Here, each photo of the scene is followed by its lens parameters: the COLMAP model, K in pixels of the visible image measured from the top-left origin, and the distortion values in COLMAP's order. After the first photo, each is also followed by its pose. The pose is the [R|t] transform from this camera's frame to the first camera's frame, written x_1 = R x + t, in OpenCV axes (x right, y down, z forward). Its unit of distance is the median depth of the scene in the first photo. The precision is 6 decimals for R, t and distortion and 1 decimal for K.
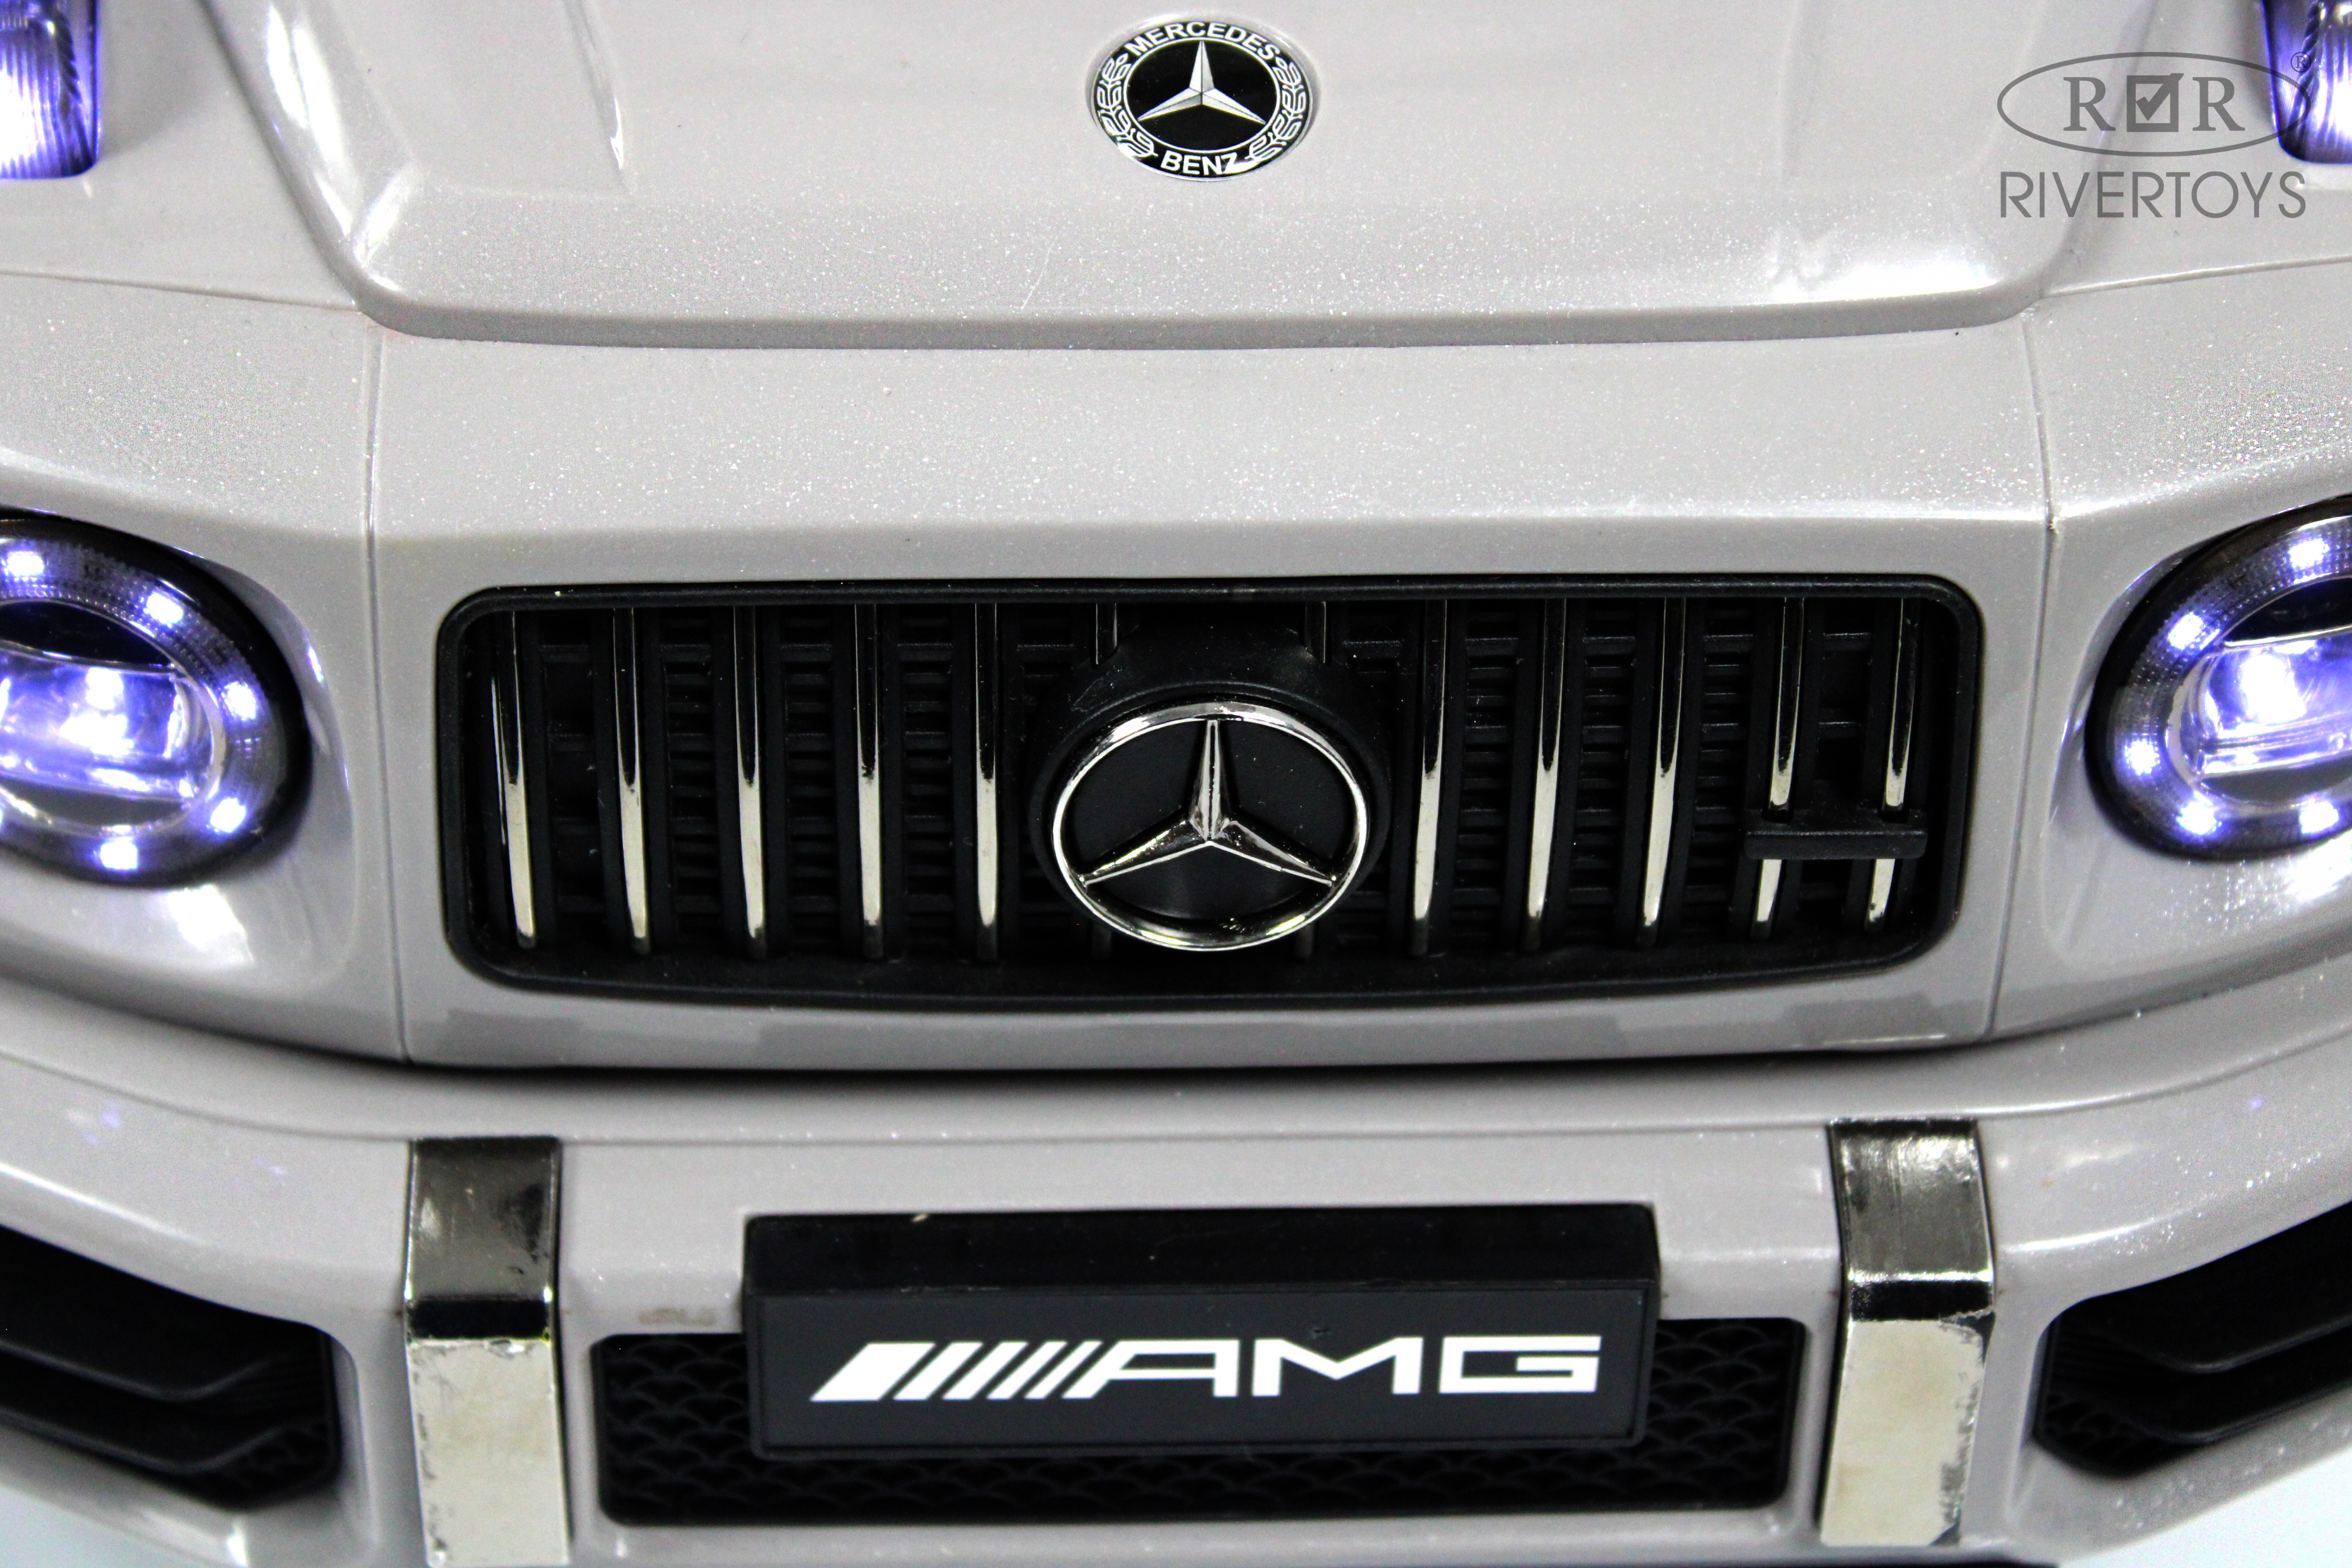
lens RADIAL K [[5793.1, 0, 1173.1], [0, 5793.1, 788.4], [0, 0, 1]] dist [0.046338, 0.000000]
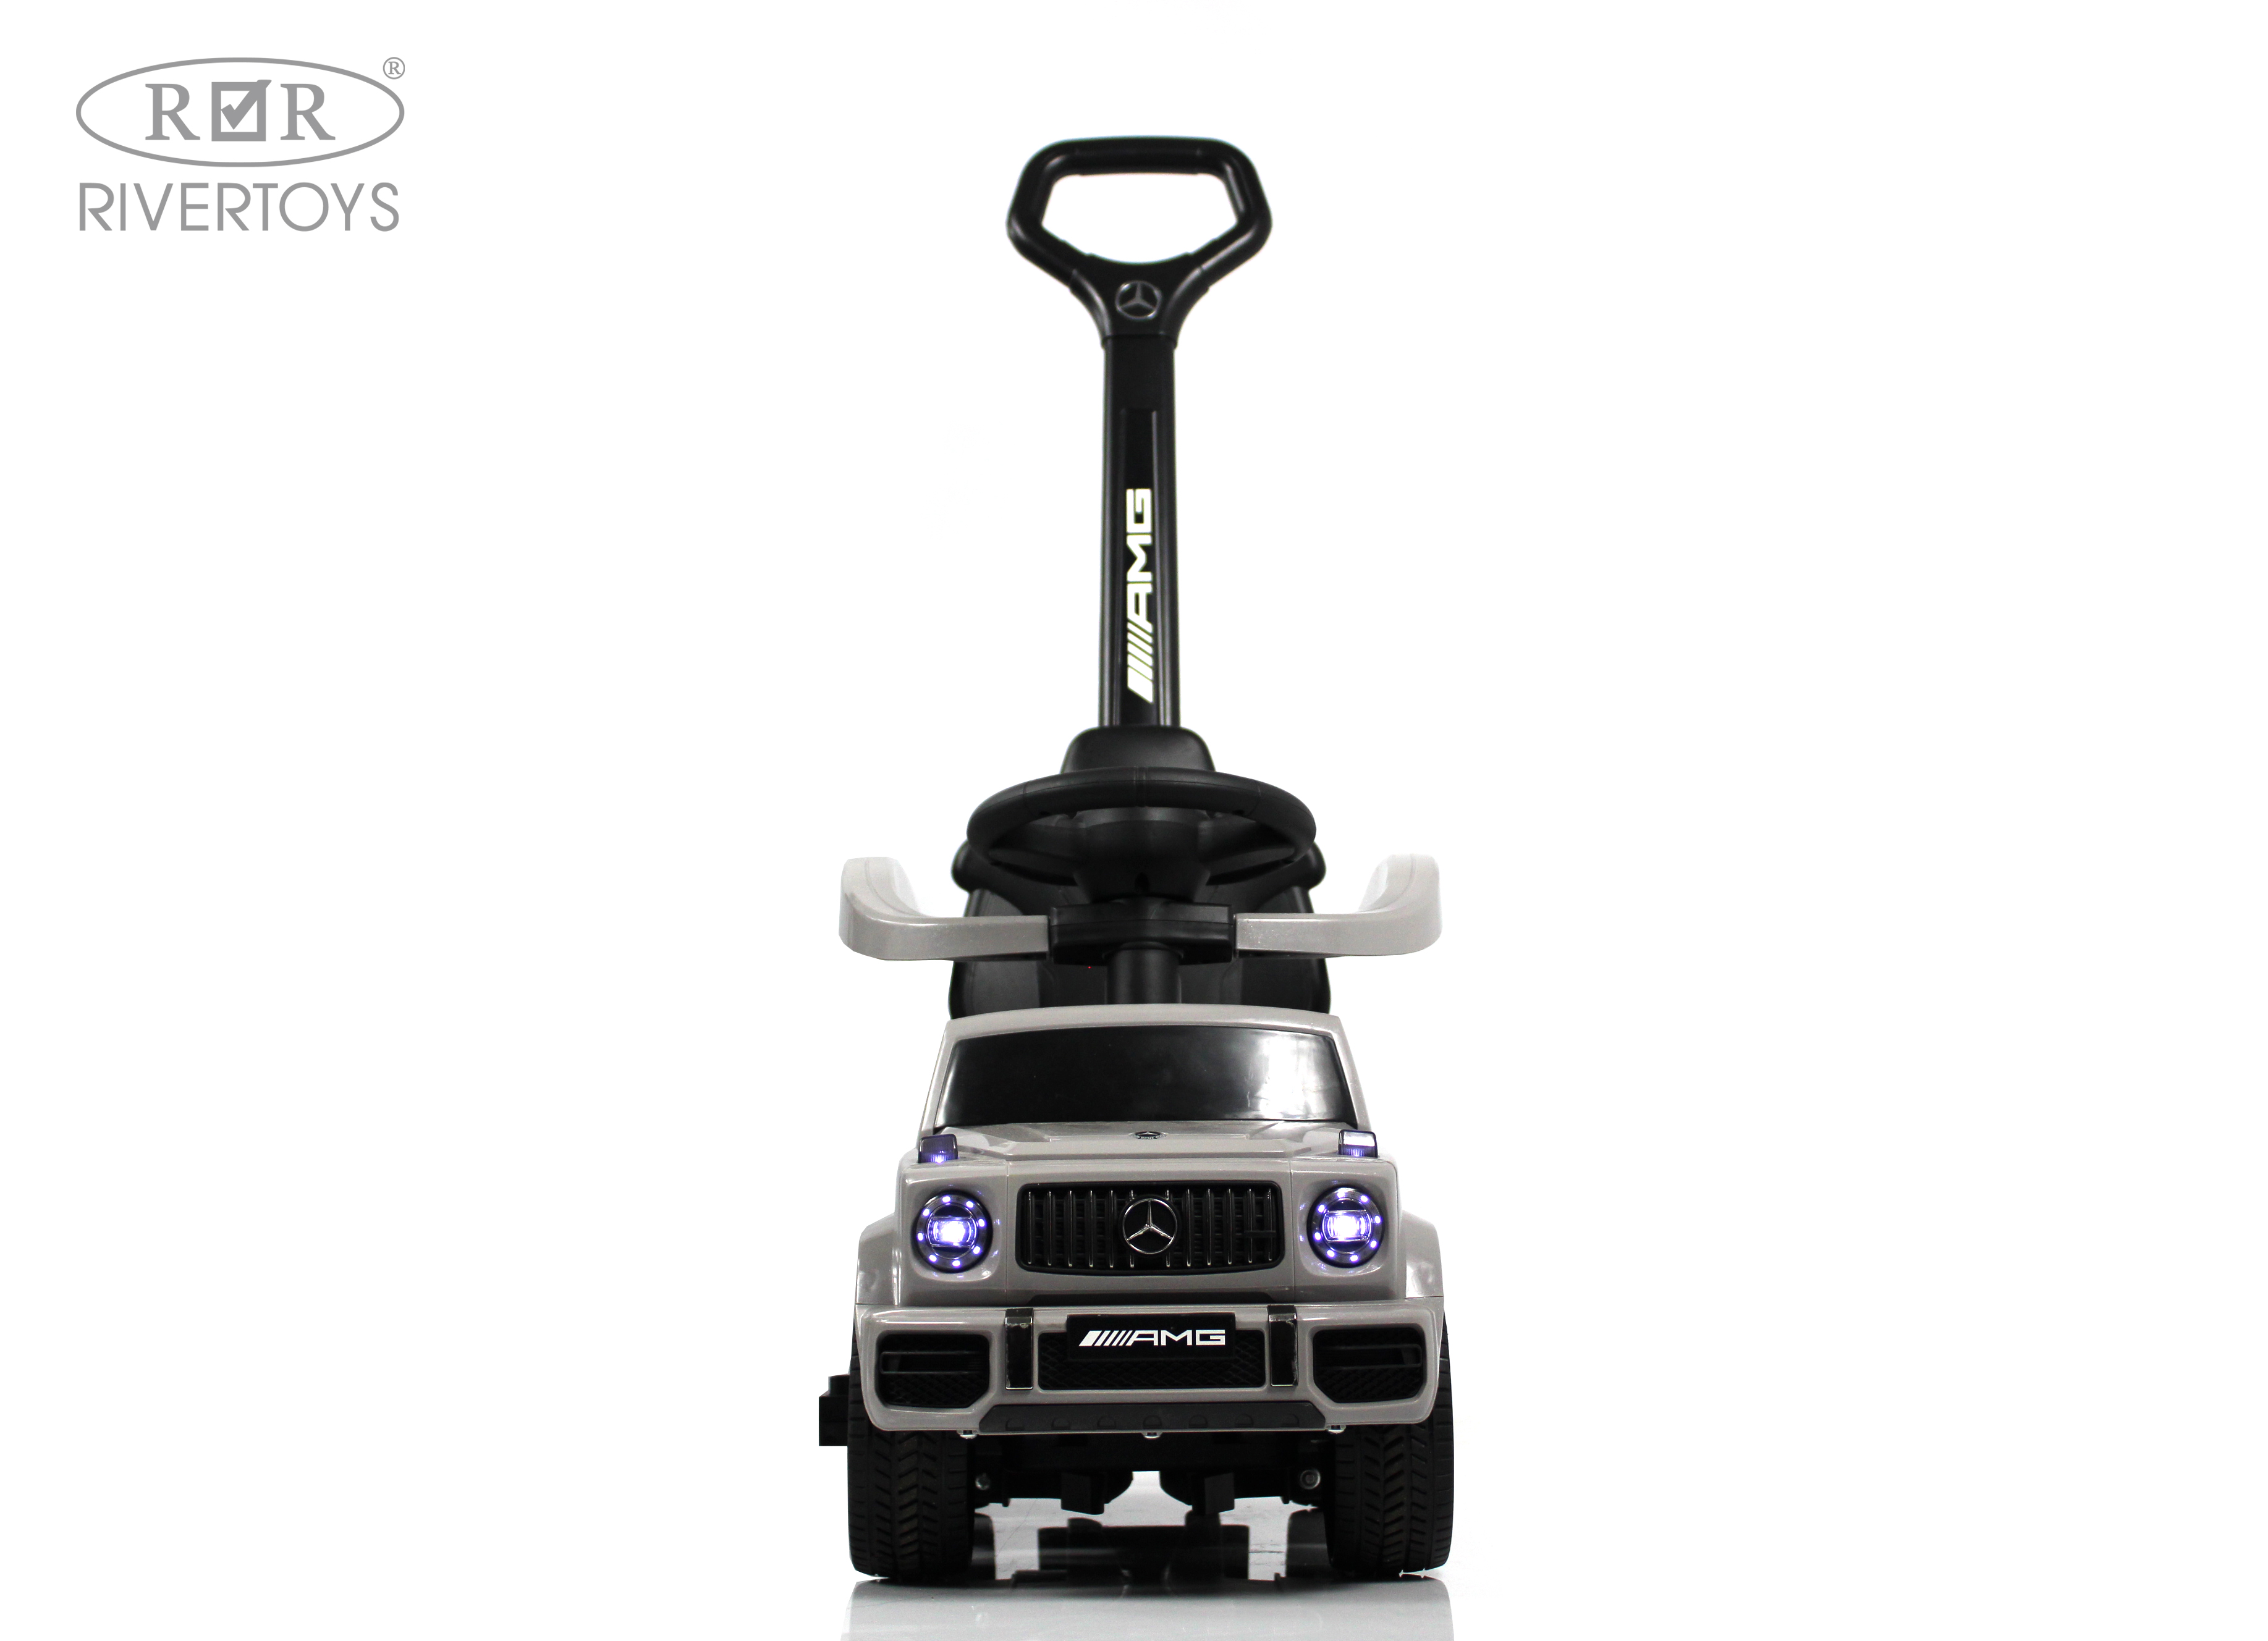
lens RADIAL K [[3575.7, 0, 1133.7], [0, 3575.7, 822.4], [0, 0, 1]] dist [-0.047047, 0.000000]
pose [[0.999152, -0.031816, -0.026129, 0.092095], [0.001647, 0.665039, -0.746807, 2.298082], [0.041137, 0.746131, 0.664527, -1.594459]]
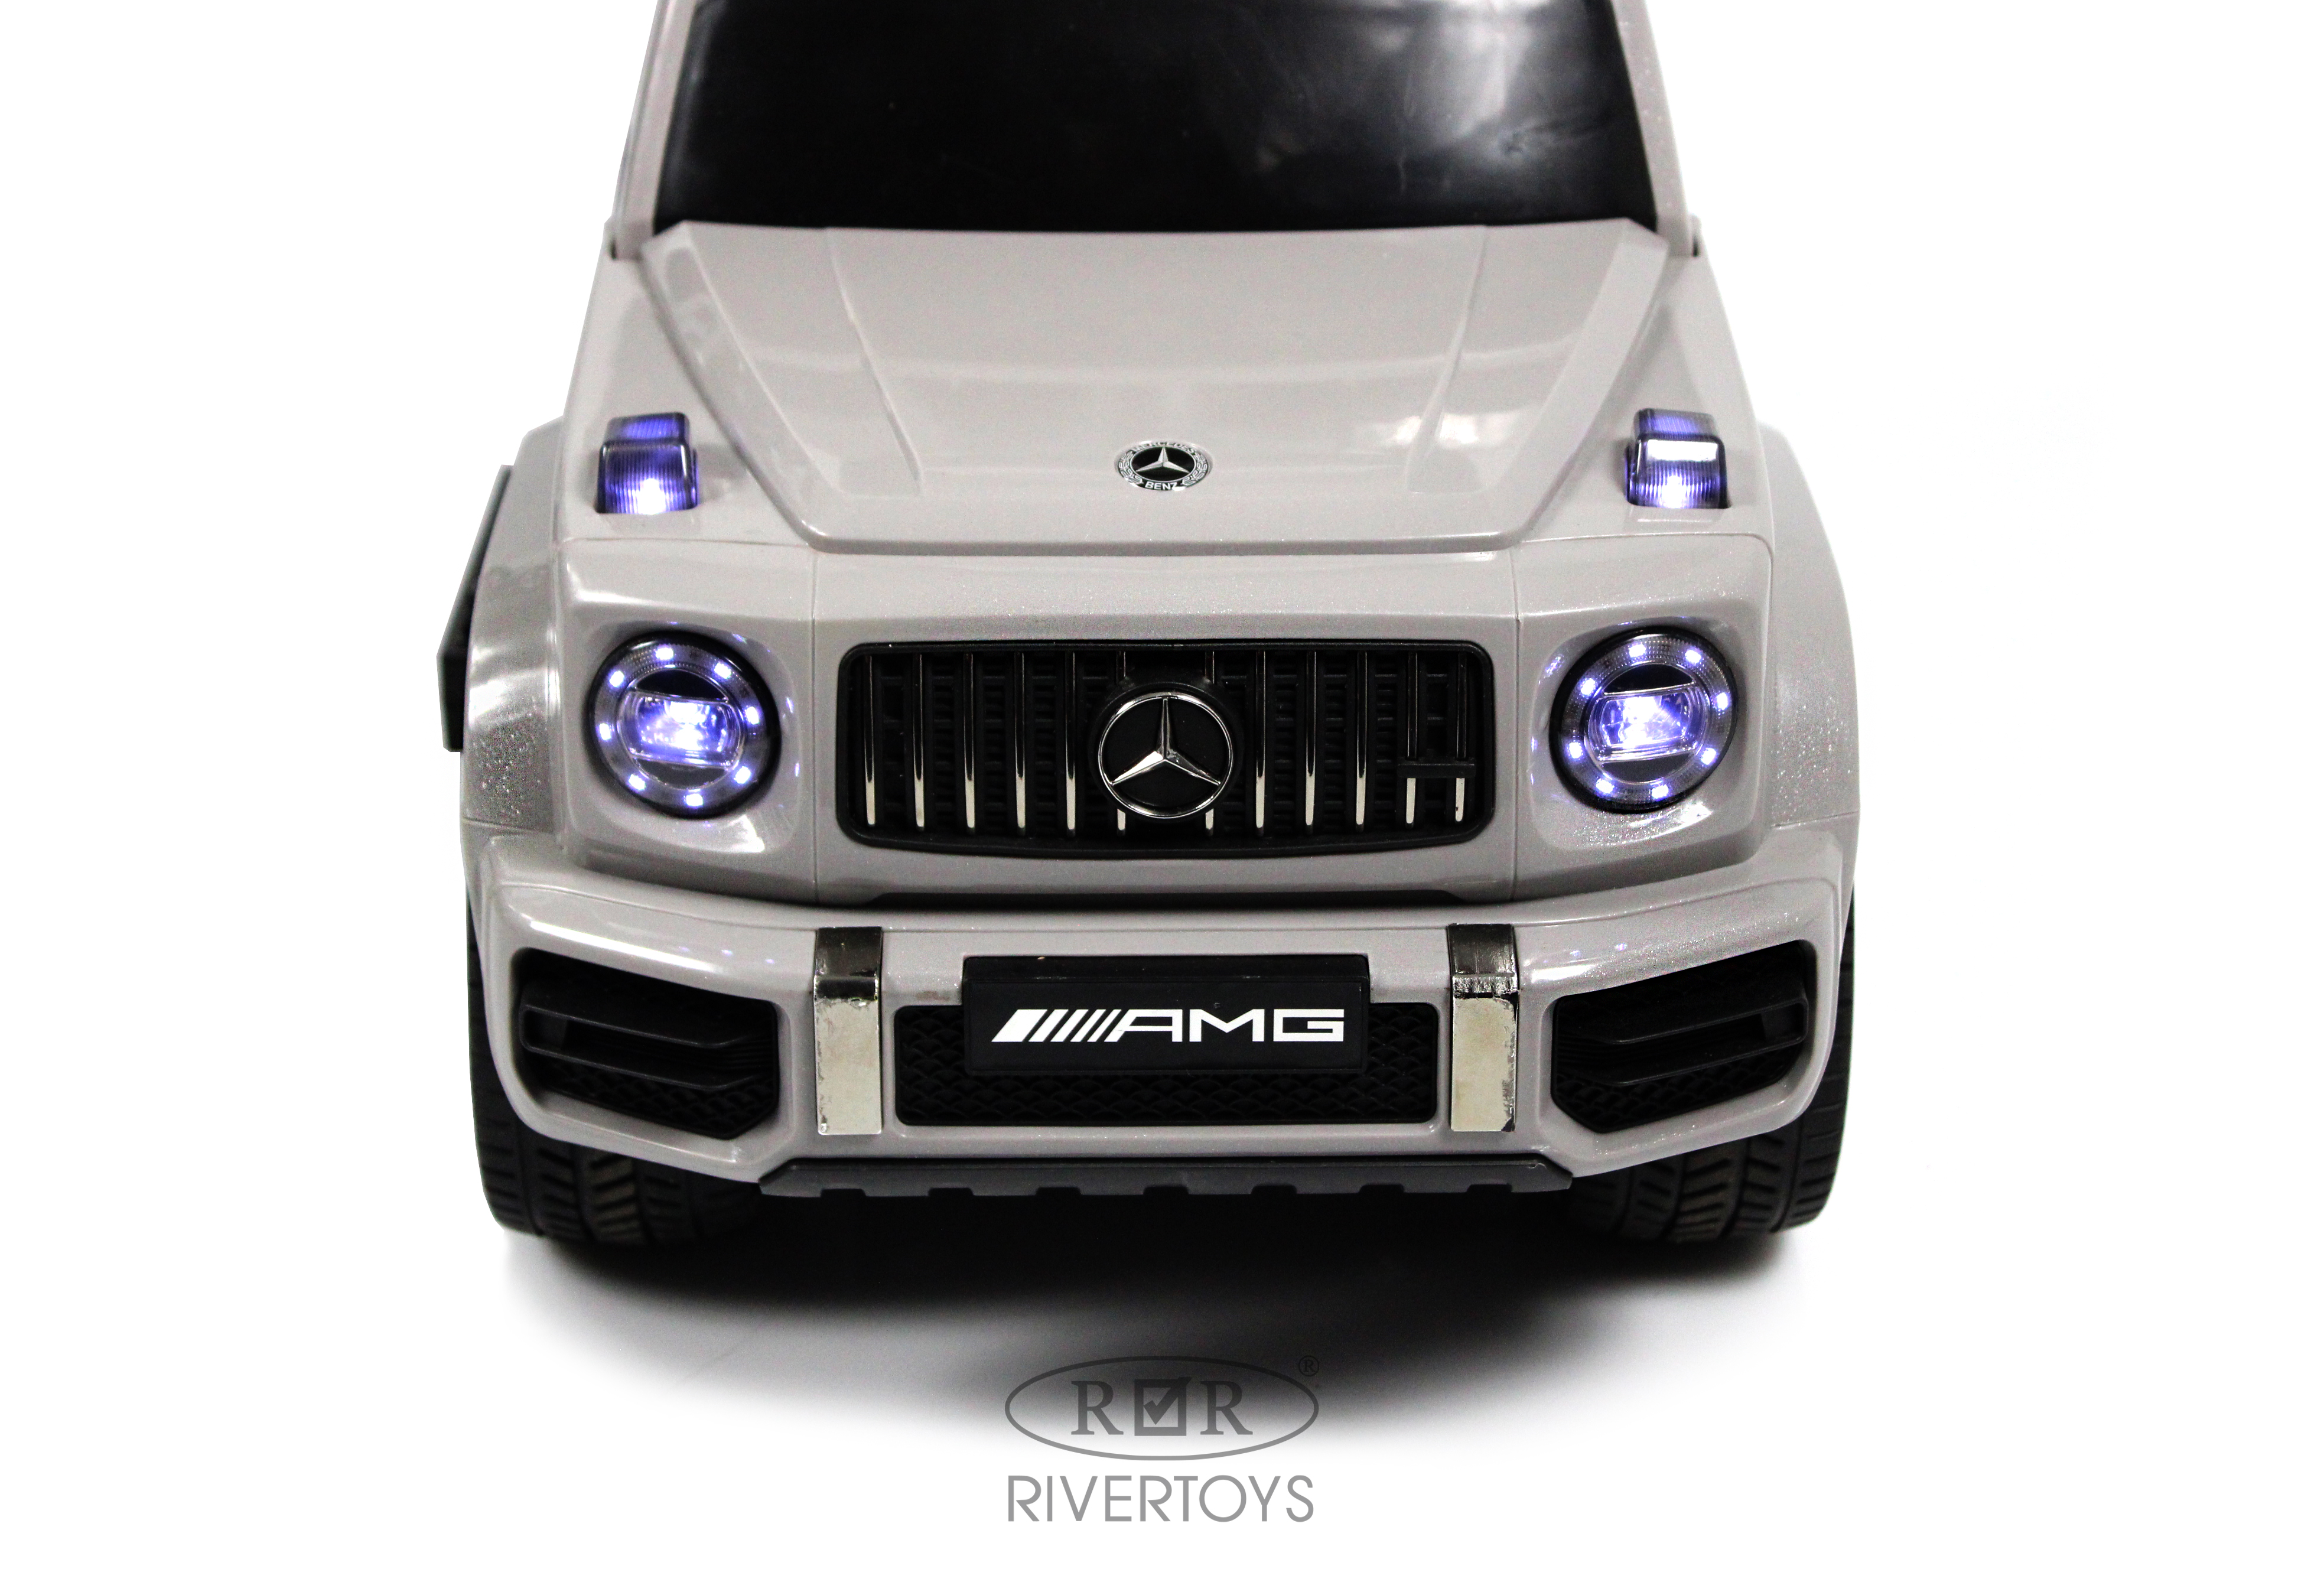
lens RADIAL K [[5223.6, 0, 1170.1], [0, 5223.6, 783.4], [0, 0, 1]] dist [-0.030399, 0.000000]
pose [[0.999527, -0.007344, -0.029859, 0.068279], [-0.002402, 0.949449, -0.313911, 0.653252], [0.030655, 0.313834, 0.948983, -0.957490]]
